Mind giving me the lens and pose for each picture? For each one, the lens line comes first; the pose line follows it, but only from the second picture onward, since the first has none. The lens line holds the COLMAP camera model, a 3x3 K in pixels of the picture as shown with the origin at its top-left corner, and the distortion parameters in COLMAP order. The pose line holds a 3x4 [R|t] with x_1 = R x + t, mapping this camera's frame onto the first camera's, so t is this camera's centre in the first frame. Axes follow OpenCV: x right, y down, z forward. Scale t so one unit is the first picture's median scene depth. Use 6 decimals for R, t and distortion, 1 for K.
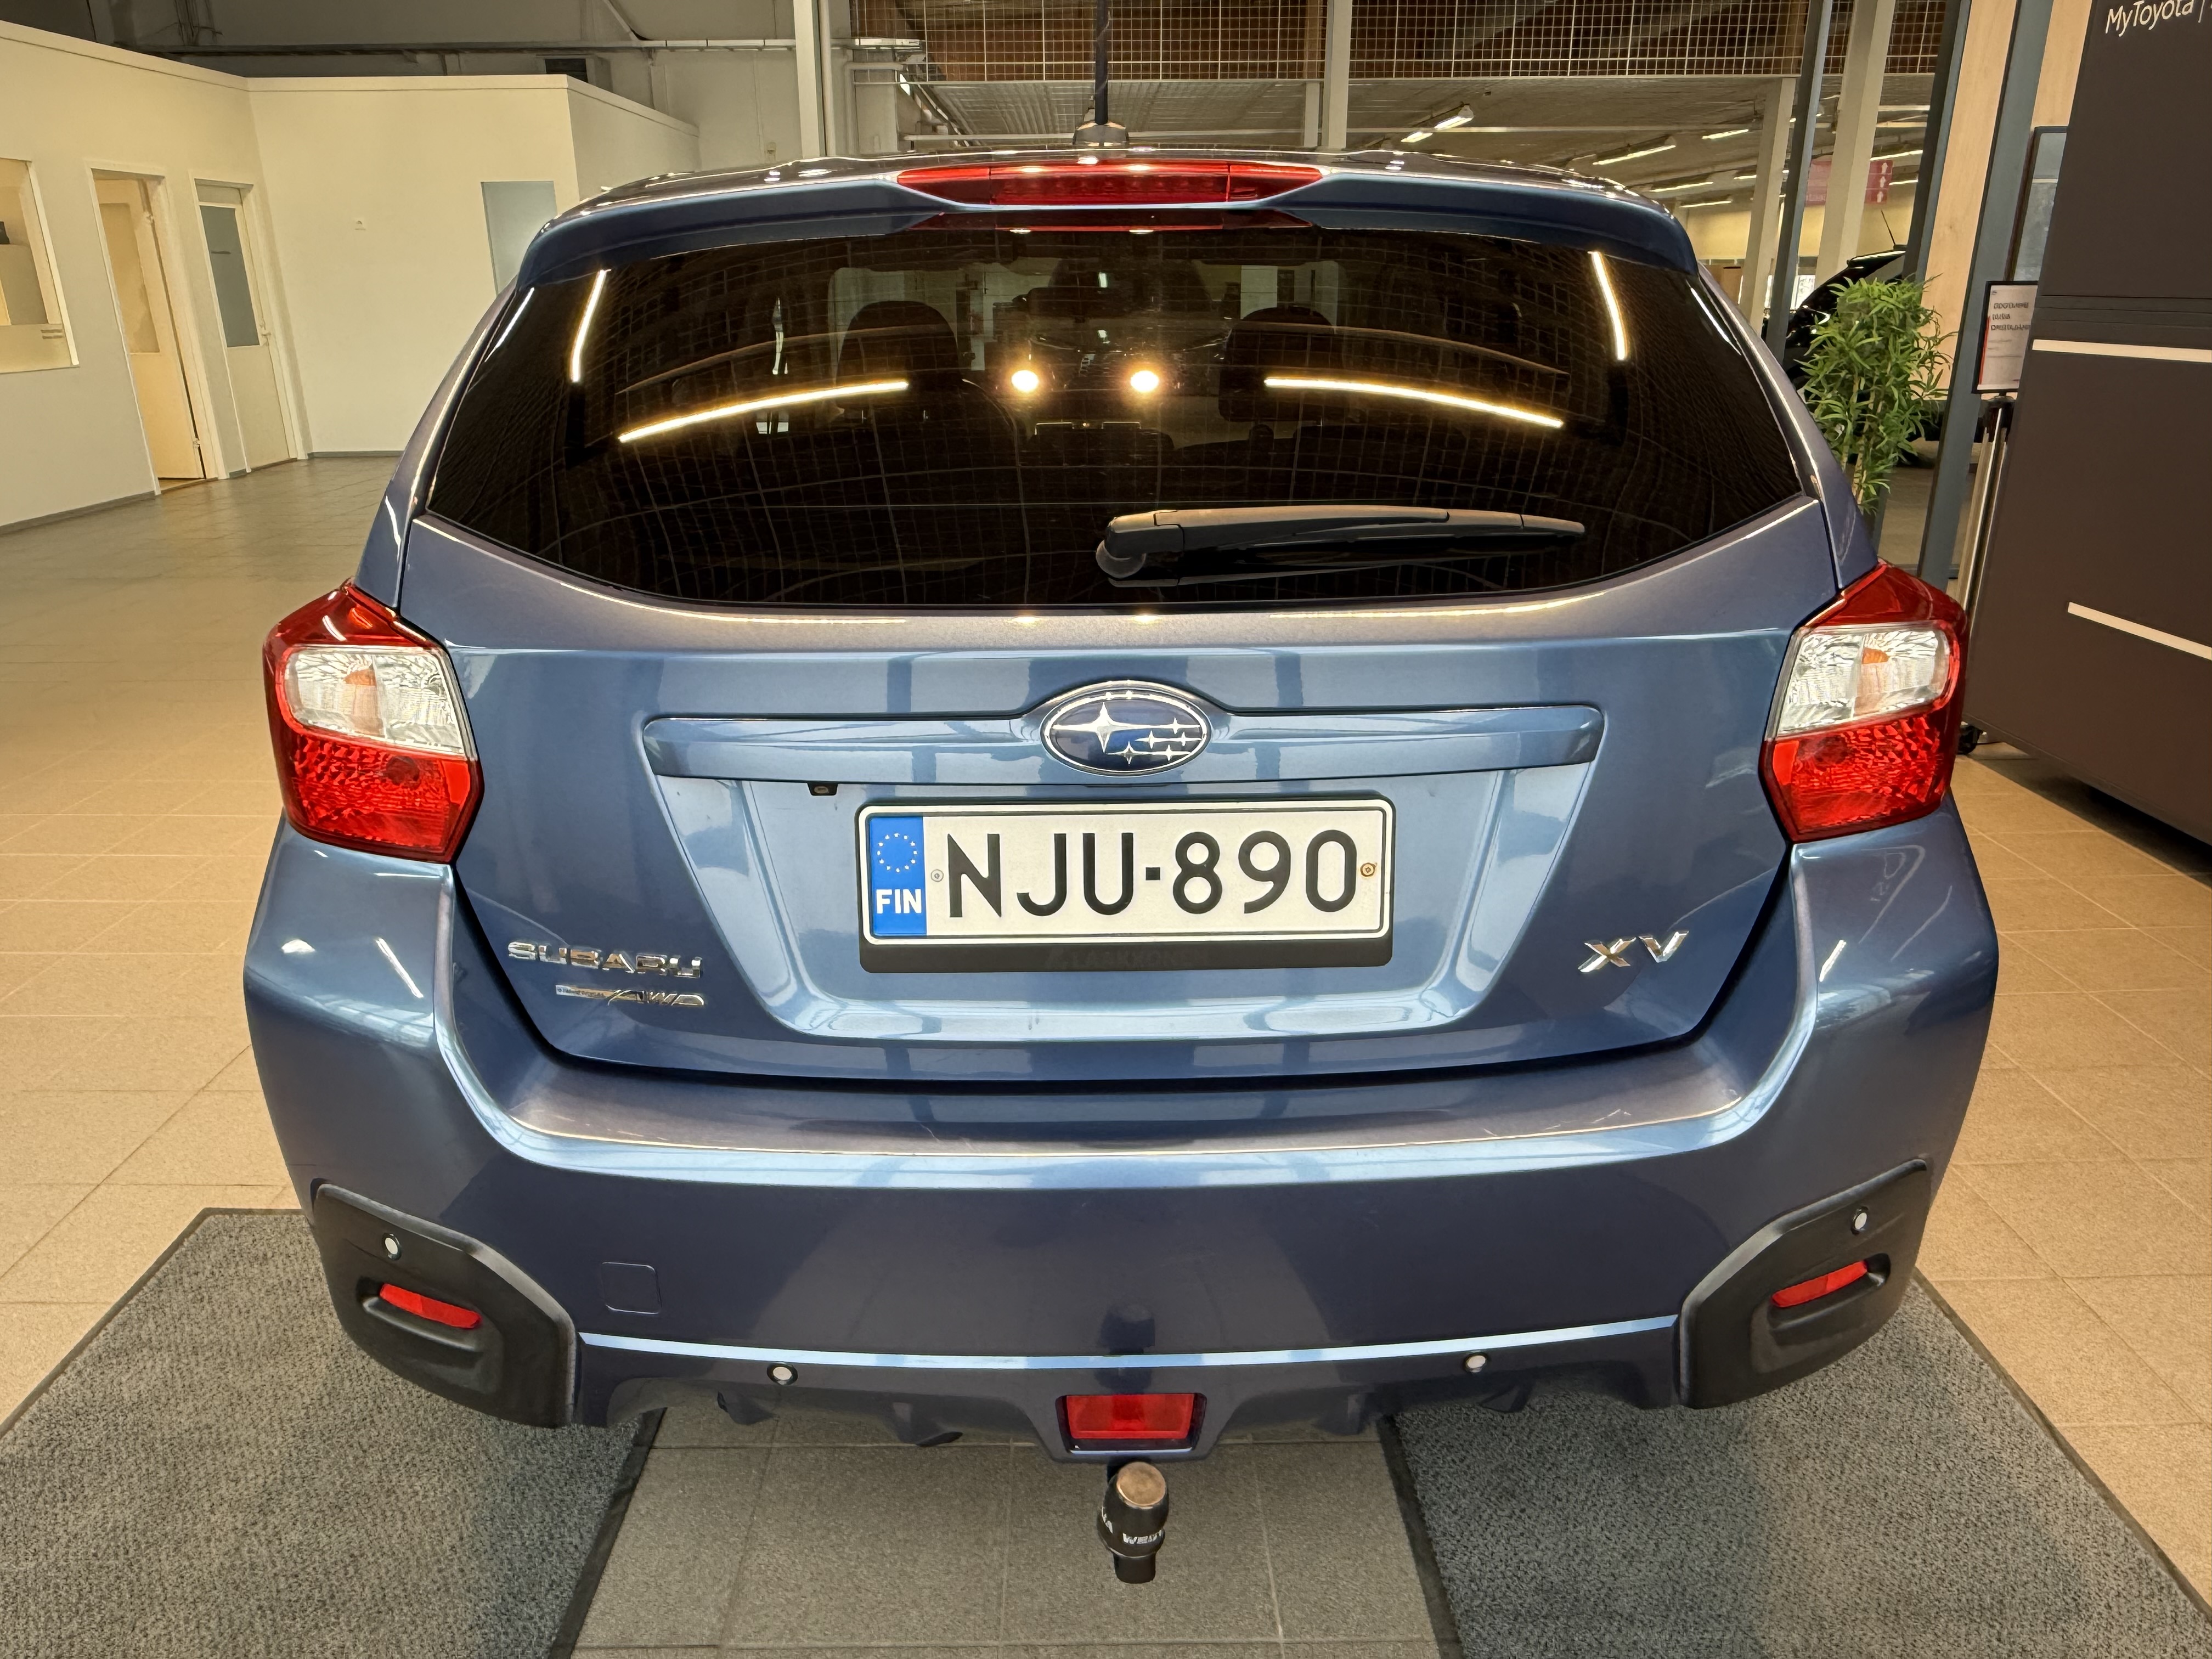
lens RADIAL K [[1530.4, 0, 1106.0], [0, 1530.4, 829.5], [0, 0, 1]] dist [-0.005833, 0.001639]
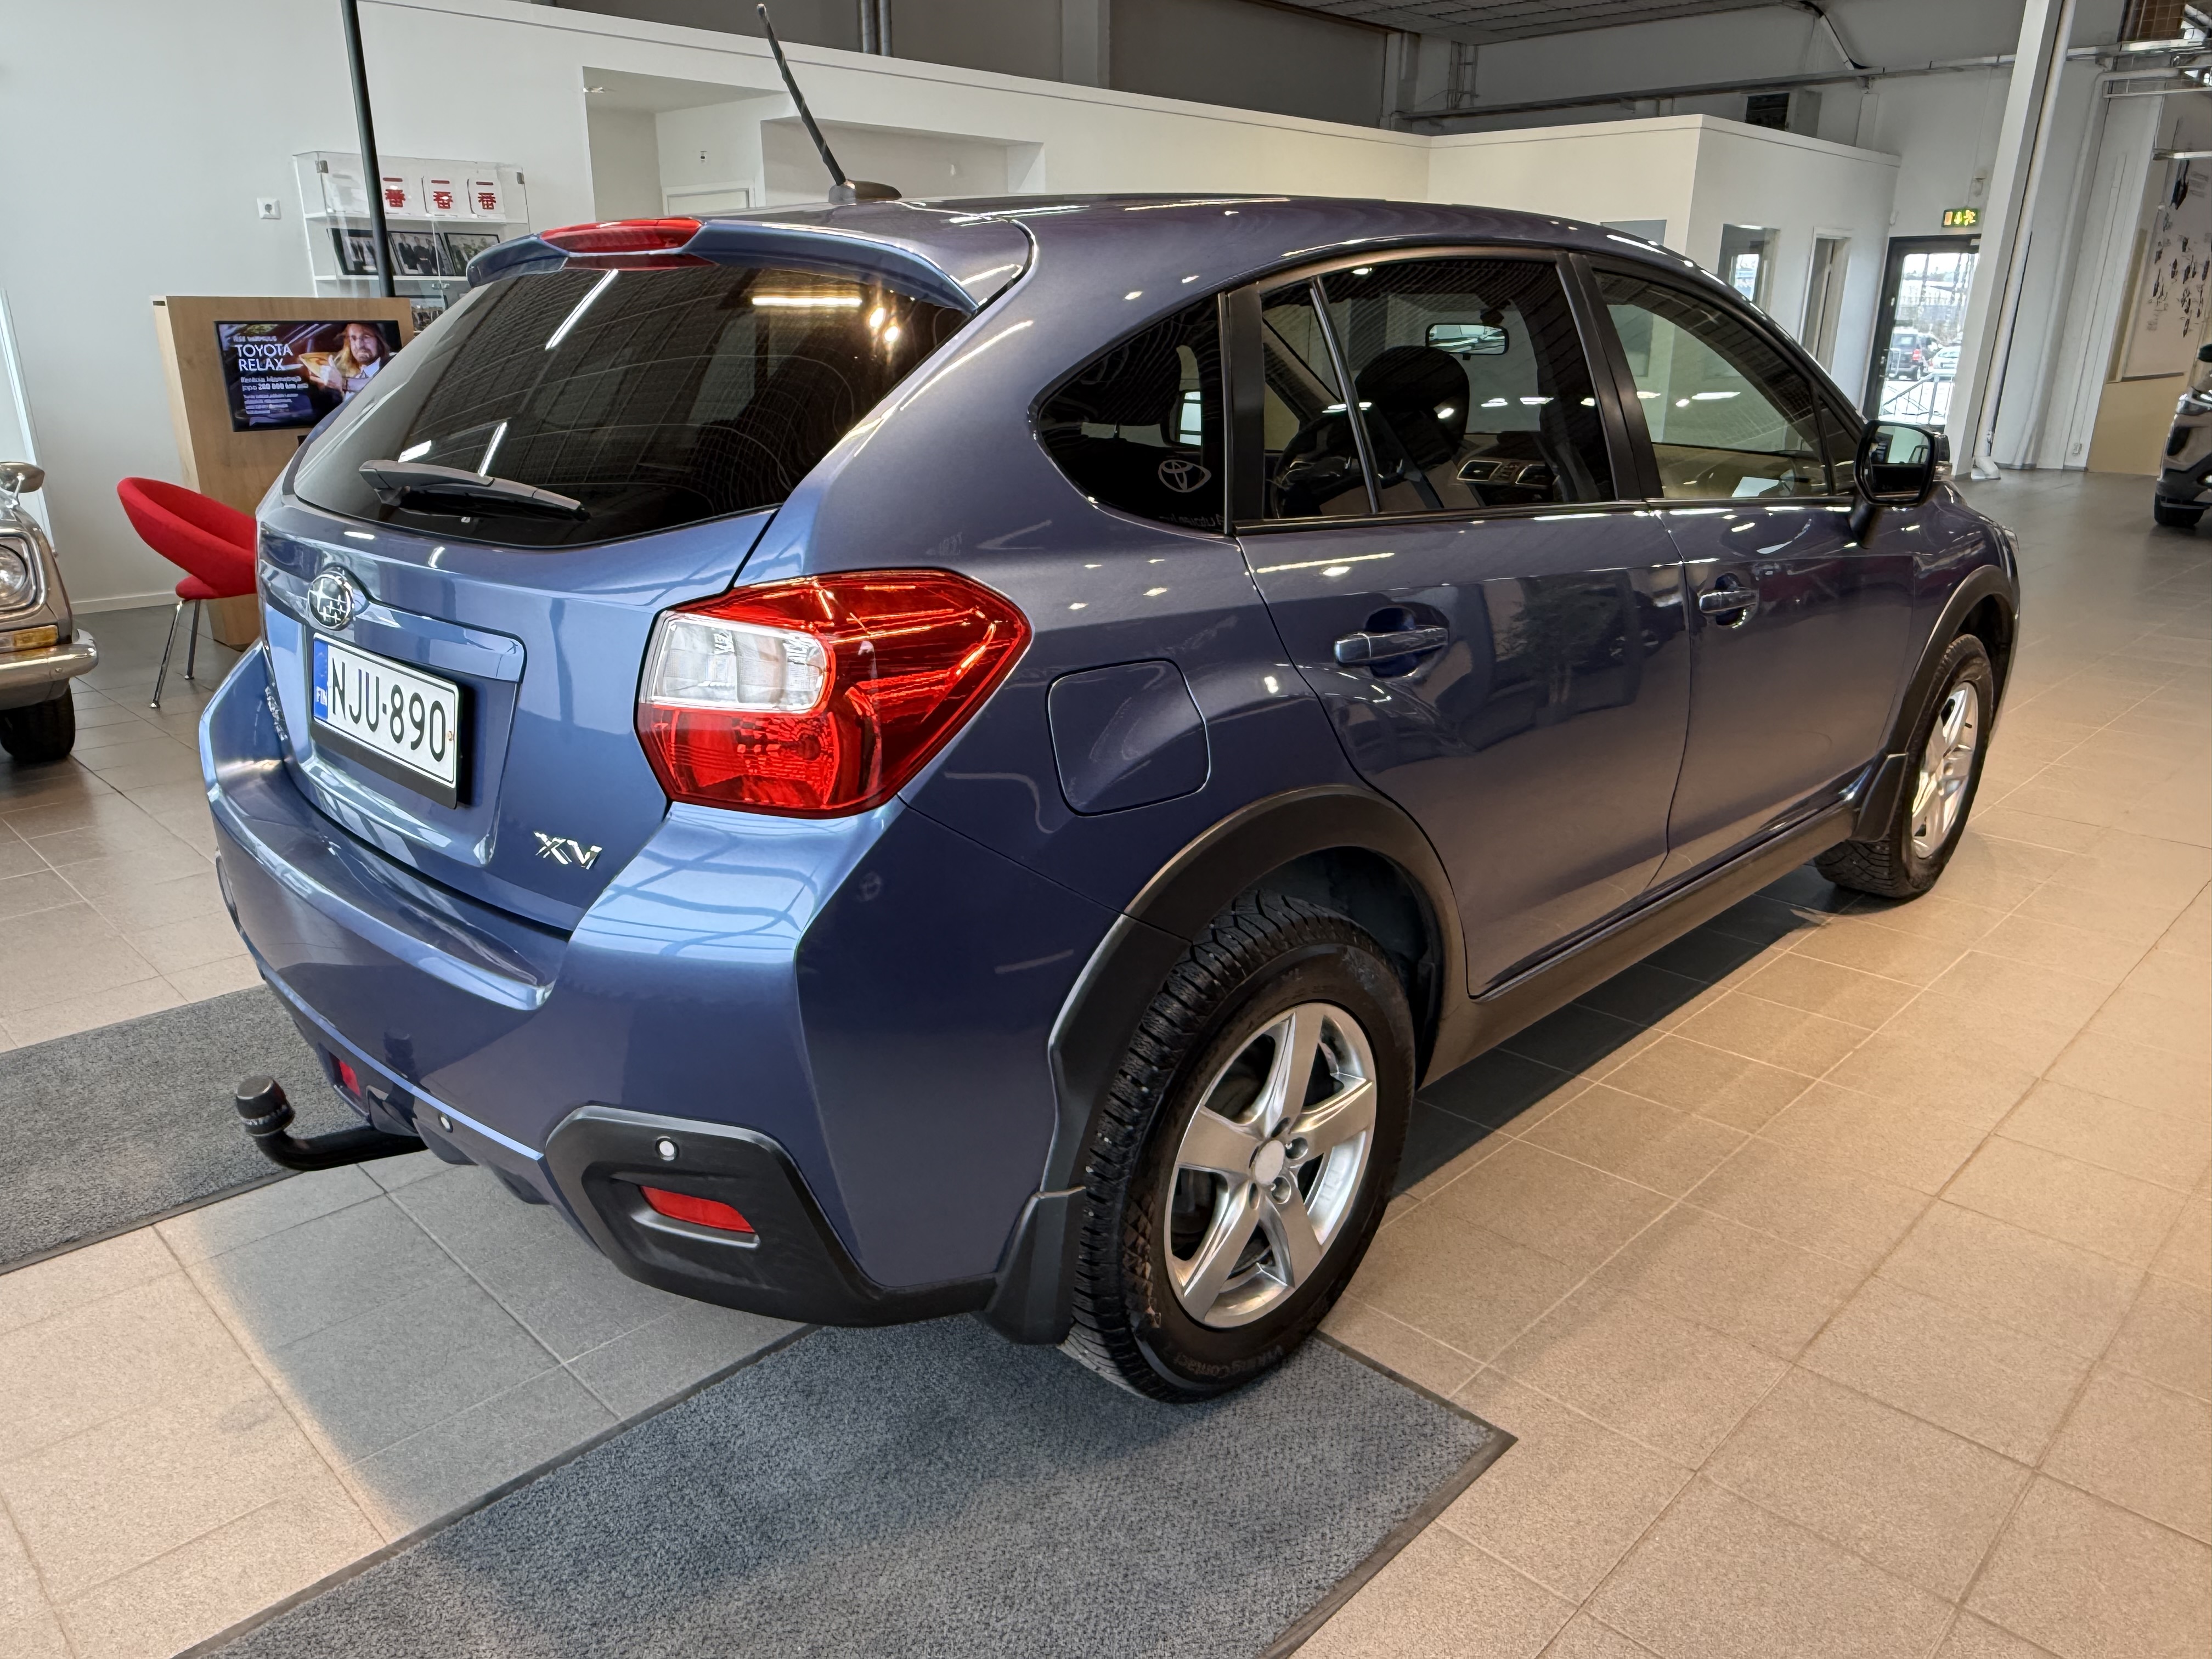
lens RADIAL K [[1530.4, 0, 1106.0], [0, 1530.4, 829.5], [0, 0, 1]] dist [-0.005833, 0.001639]
pose [[0.704434, 0.238866, -0.668368, 0.117965], [-0.252248, 0.964447, 0.078821, -0.011556], [0.663434, 0.113070, 0.739642, 0.029805]]
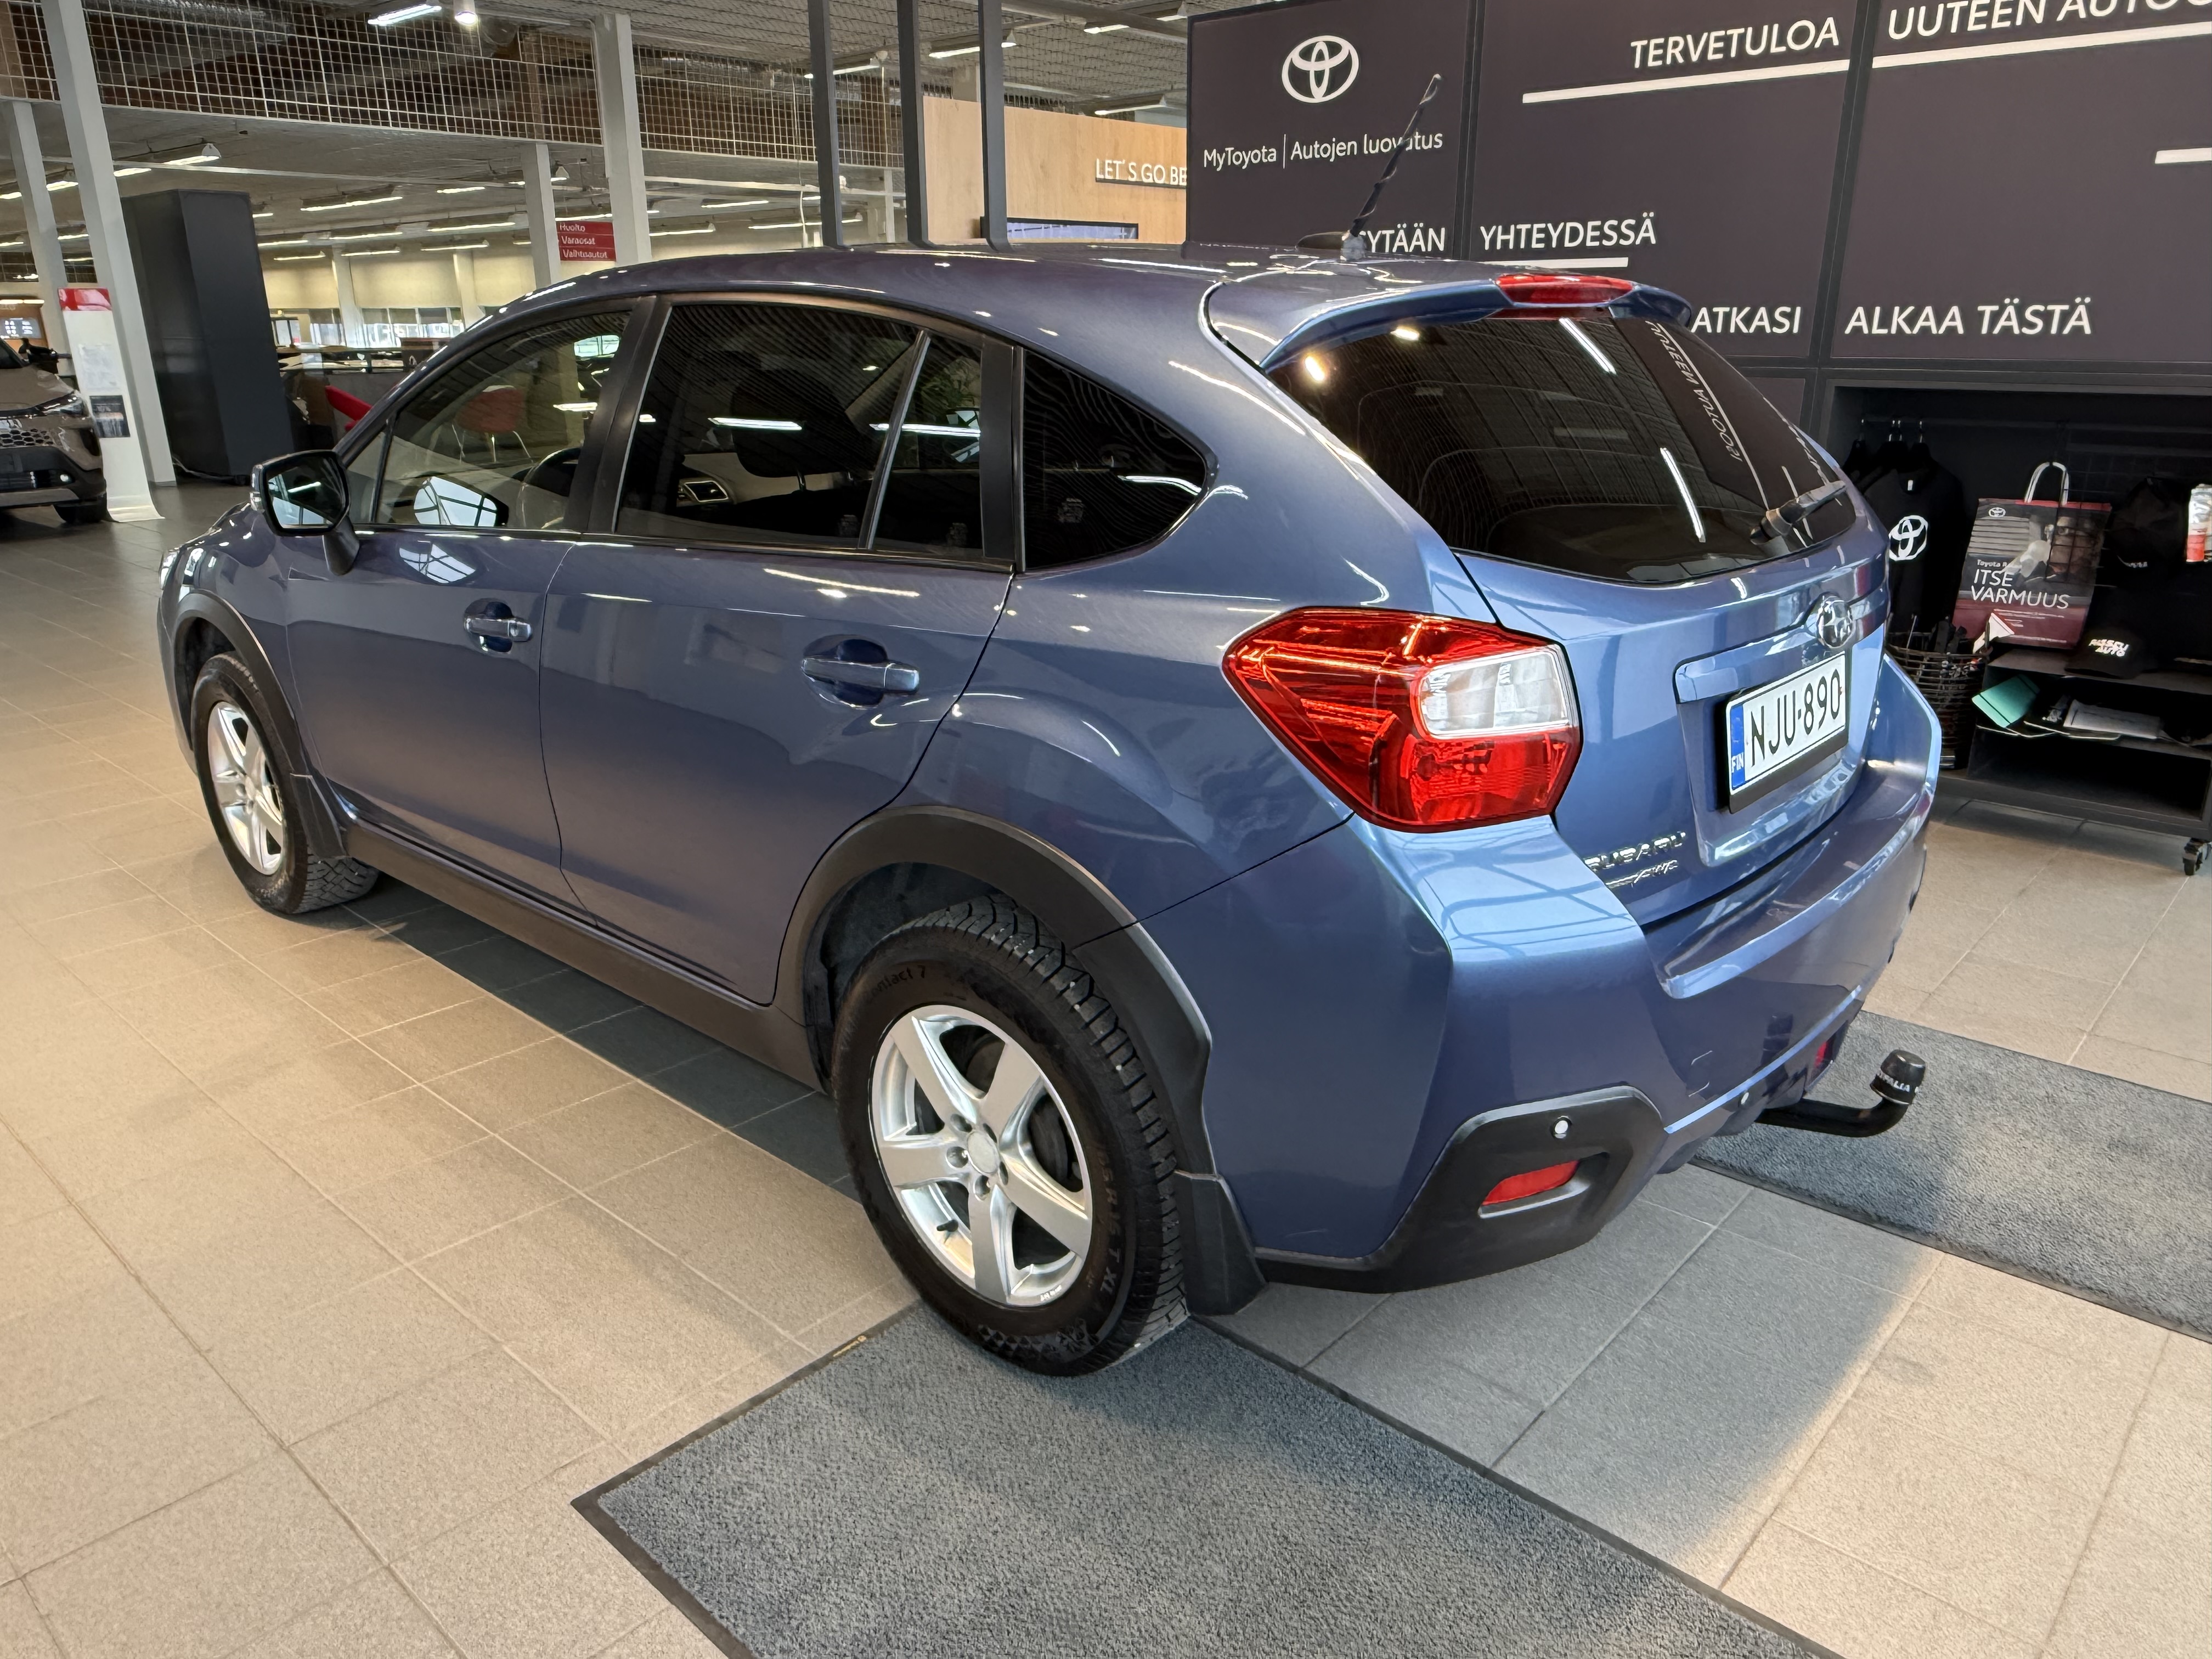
lens RADIAL K [[1530.4, 0, 1106.0], [0, 1530.4, 829.5], [0, 0, 1]] dist [-0.005833, 0.001639]
pose [[0.679323, -0.229212, 0.697124, -0.128196], [0.248324, 0.965727, 0.075545, -0.012503], [-0.690547, 0.121793, 0.712960, 0.027305]]
